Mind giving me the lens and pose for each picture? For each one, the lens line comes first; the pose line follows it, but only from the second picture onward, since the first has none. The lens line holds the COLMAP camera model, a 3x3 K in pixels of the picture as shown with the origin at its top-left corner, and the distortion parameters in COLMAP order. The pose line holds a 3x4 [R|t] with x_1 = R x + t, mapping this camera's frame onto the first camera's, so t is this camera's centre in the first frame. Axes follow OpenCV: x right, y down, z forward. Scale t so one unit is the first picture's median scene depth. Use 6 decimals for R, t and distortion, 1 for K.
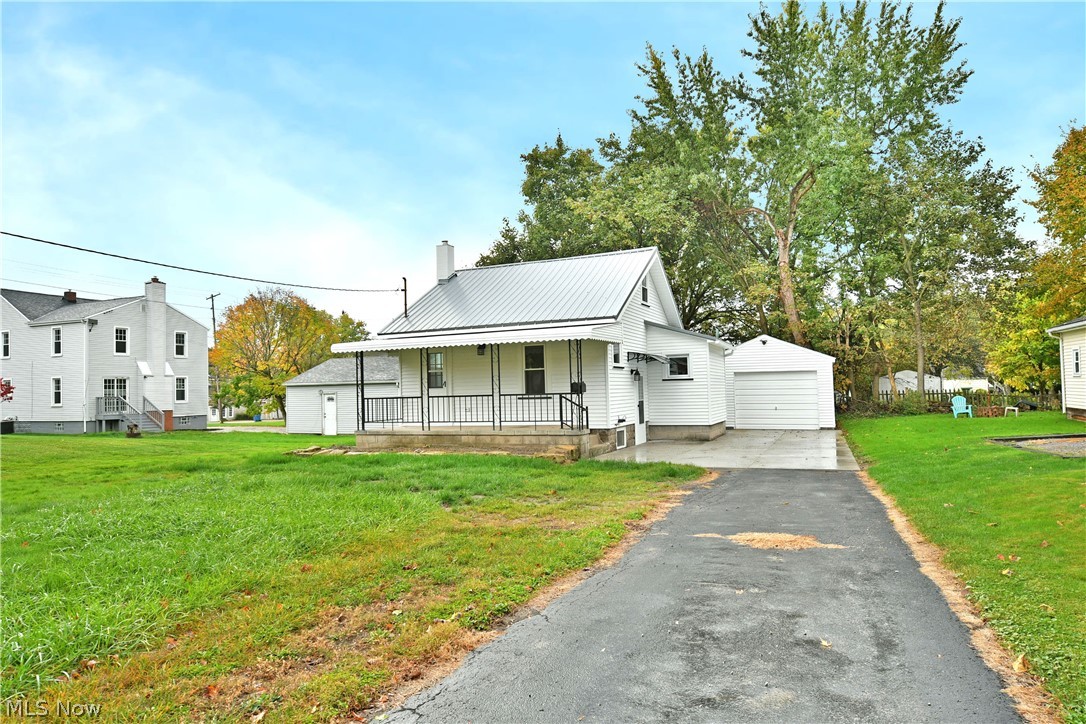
lens RADIAL K [[667.5, 0, 546.8], [0, 667.5, 398.4], [0, 0, 1]] dist [-0.009759, -0.007533]
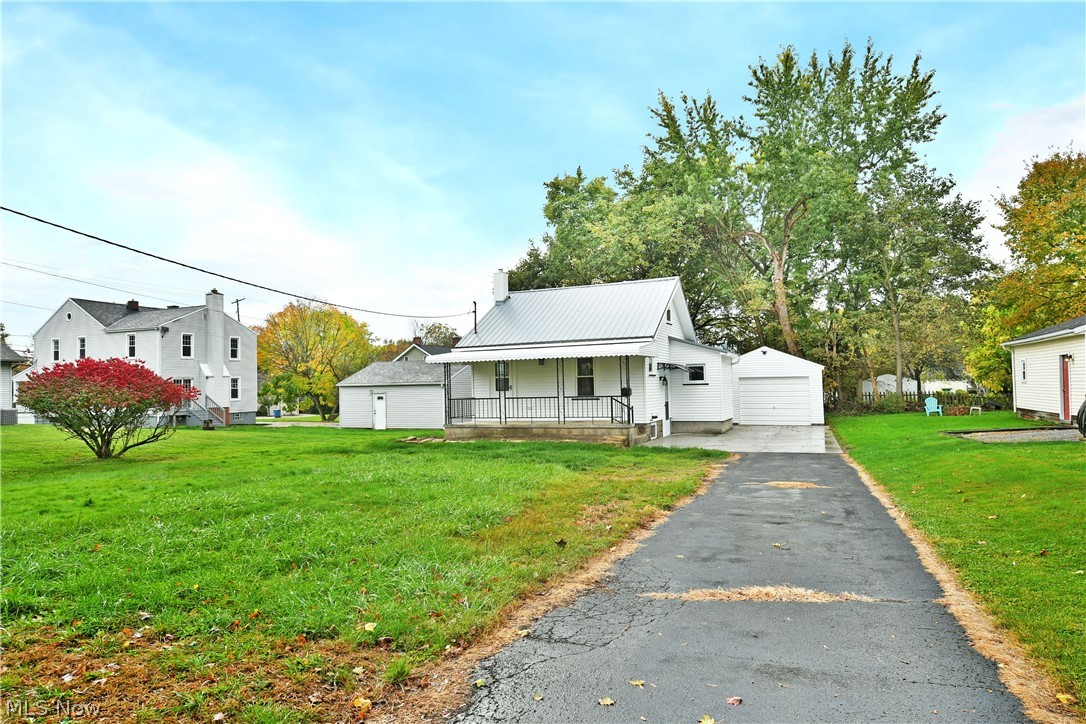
lens RADIAL K [[667.5, 0, 518.9], [0, 667.5, 393.5], [0, 0, 1]] dist [-0.009759, -0.007533]
pose [[0.999798, 0.003491, -0.019794, -0.070551], [-0.003575, 0.999985, -0.004211, -0.003183], [0.019779, 0.004281, 0.999795, -0.159104]]
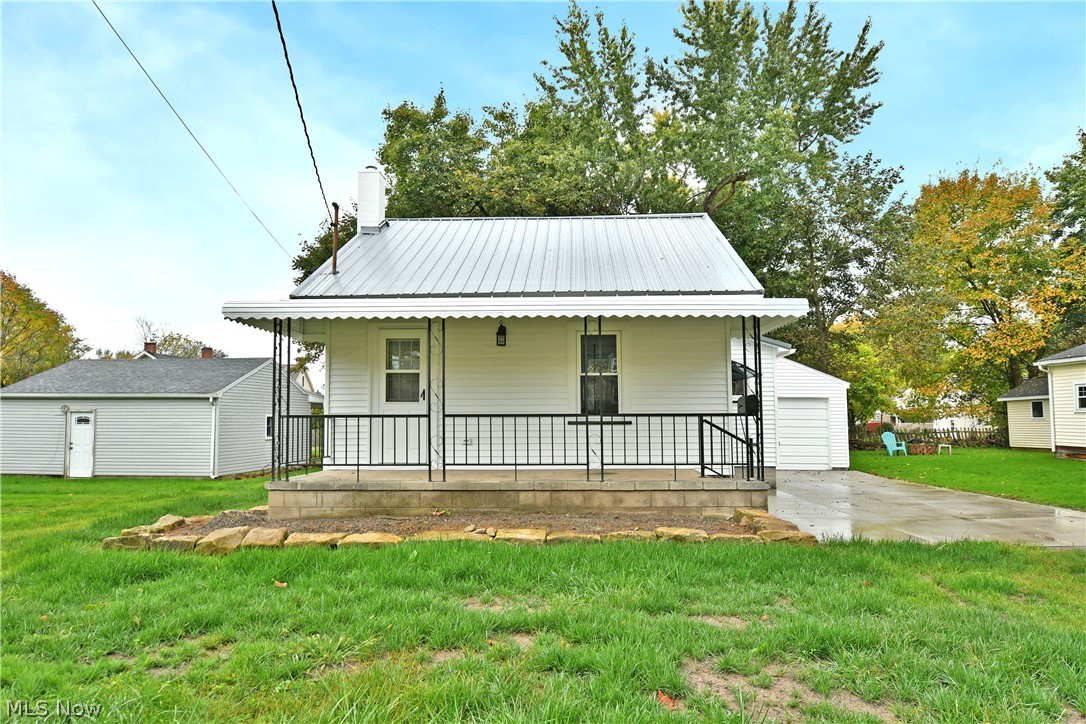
lens RADIAL K [[667.5, 0, 555.4], [0, 667.5, 401.7], [0, 0, 1]] dist [-0.009759, -0.007533]
pose [[0.925787, 0.033497, 0.376558, -0.163312], [-0.017308, 0.998778, -0.046293, 0.005088], [-0.377648, 0.036340, 0.925236, 0.275986]]
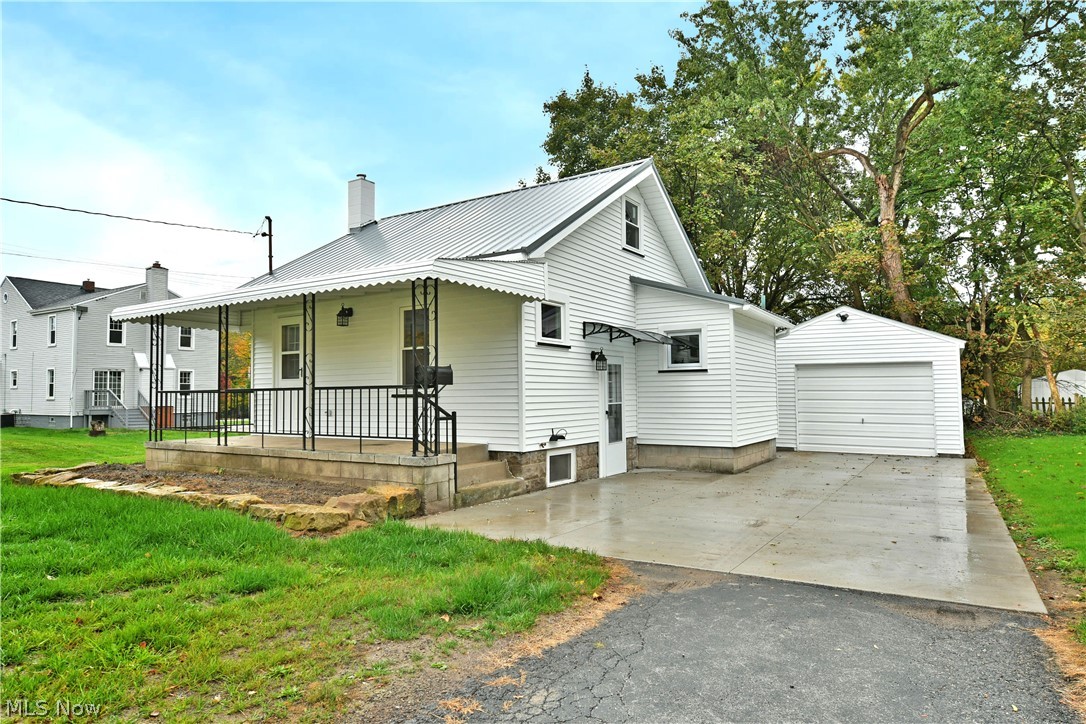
lens RADIAL K [[667.5, 0, 530.1], [0, 667.5, 379.7], [0, 0, 1]] dist [-0.009759, -0.007533]
pose [[0.985291, 0.012894, -0.170396, 0.109632], [-0.018651, 0.999307, -0.032227, 0.001459], [0.169862, 0.034931, 0.984849, 0.252613]]
